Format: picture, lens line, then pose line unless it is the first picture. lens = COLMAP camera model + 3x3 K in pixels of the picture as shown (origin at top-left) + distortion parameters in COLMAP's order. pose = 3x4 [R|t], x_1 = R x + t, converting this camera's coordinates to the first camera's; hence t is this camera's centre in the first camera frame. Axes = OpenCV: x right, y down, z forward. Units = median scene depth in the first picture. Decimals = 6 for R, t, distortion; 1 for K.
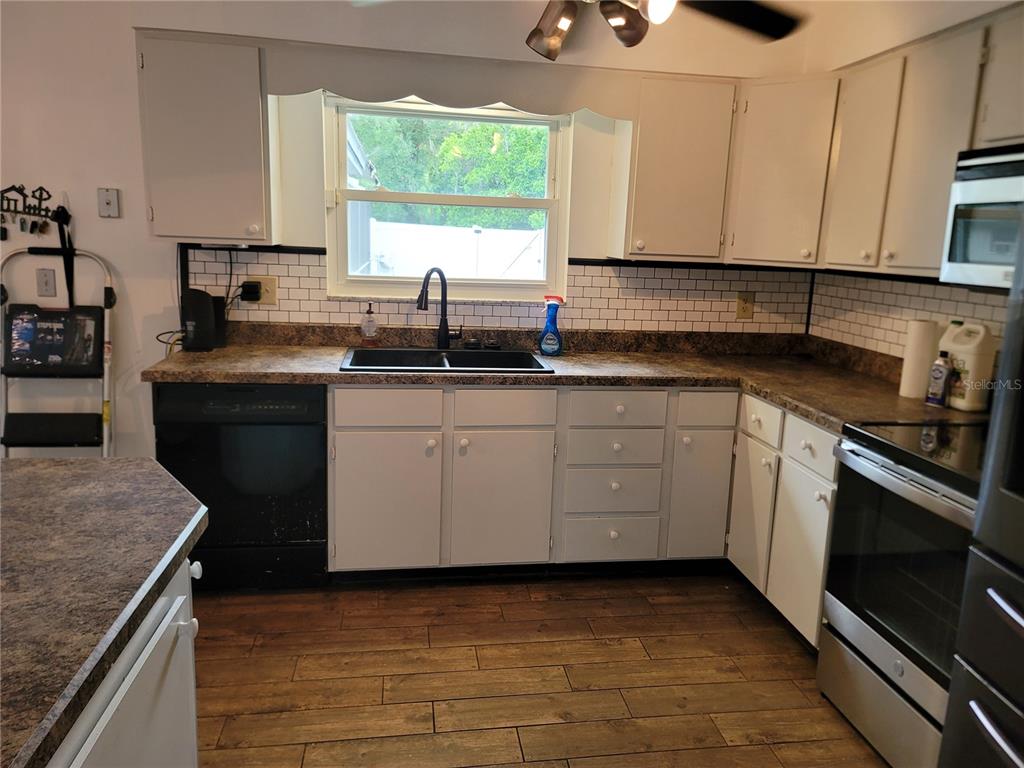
lens RADIAL K [[767.8, 0, 551.0], [0, 767.8, 381.9], [0, 0, 1]] dist [0.103913, -0.109341]
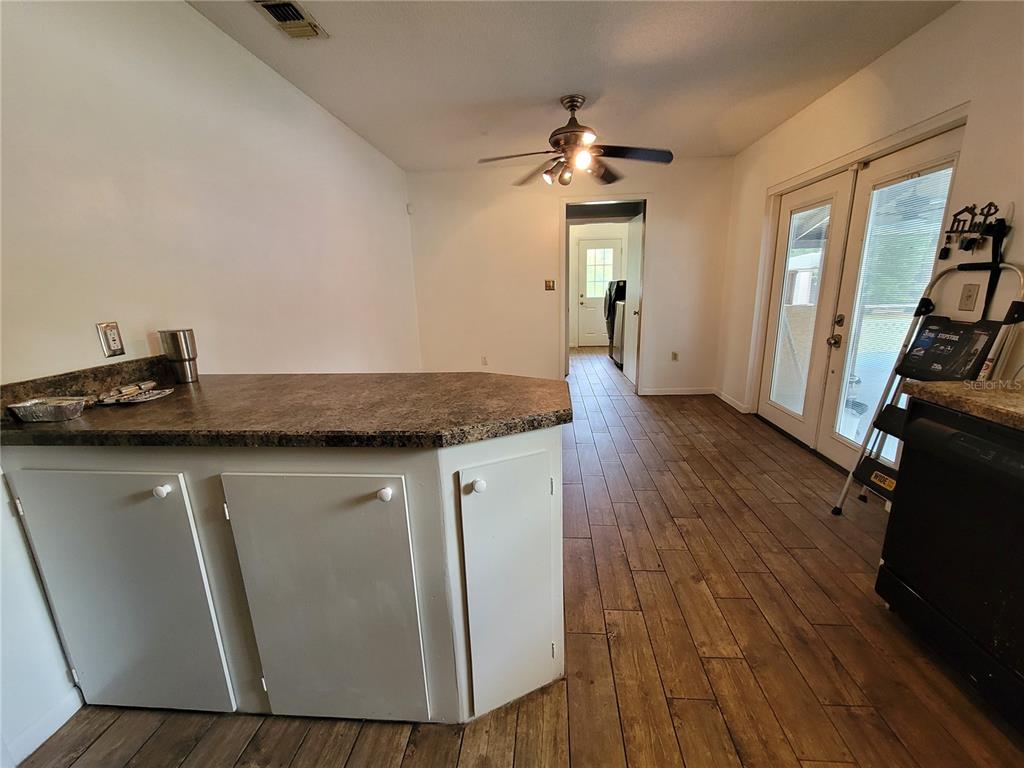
lens RADIAL K [[419.6, 0, 515.3], [0, 419.6, 387.2], [0, 0, 1]] dist [-0.000568, 0.000264]
pose [[-0.261730, 0.193714, -0.945501, 0.077508], [-0.166931, 0.955800, 0.242033, -0.046281], [0.950595, 0.221180, -0.217825, 0.580961]]
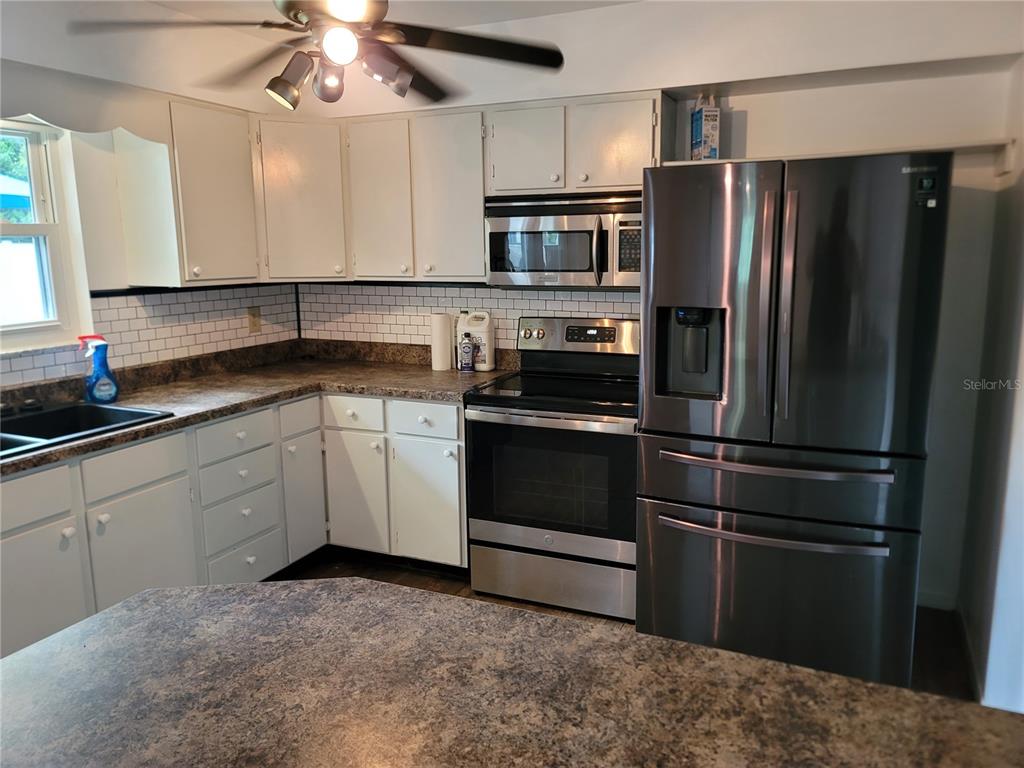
lens RADIAL K [[750.4, 0, 549.3], [0, 750.4, 379.0], [0, 0, 1]] dist [0.065545, -0.072029]
pose [[0.538399, -0.192301, 0.820456, -0.489648], [0.185870, 0.976735, 0.106959, -0.067583], [-0.821936, 0.094912, 0.561616, 0.109109]]
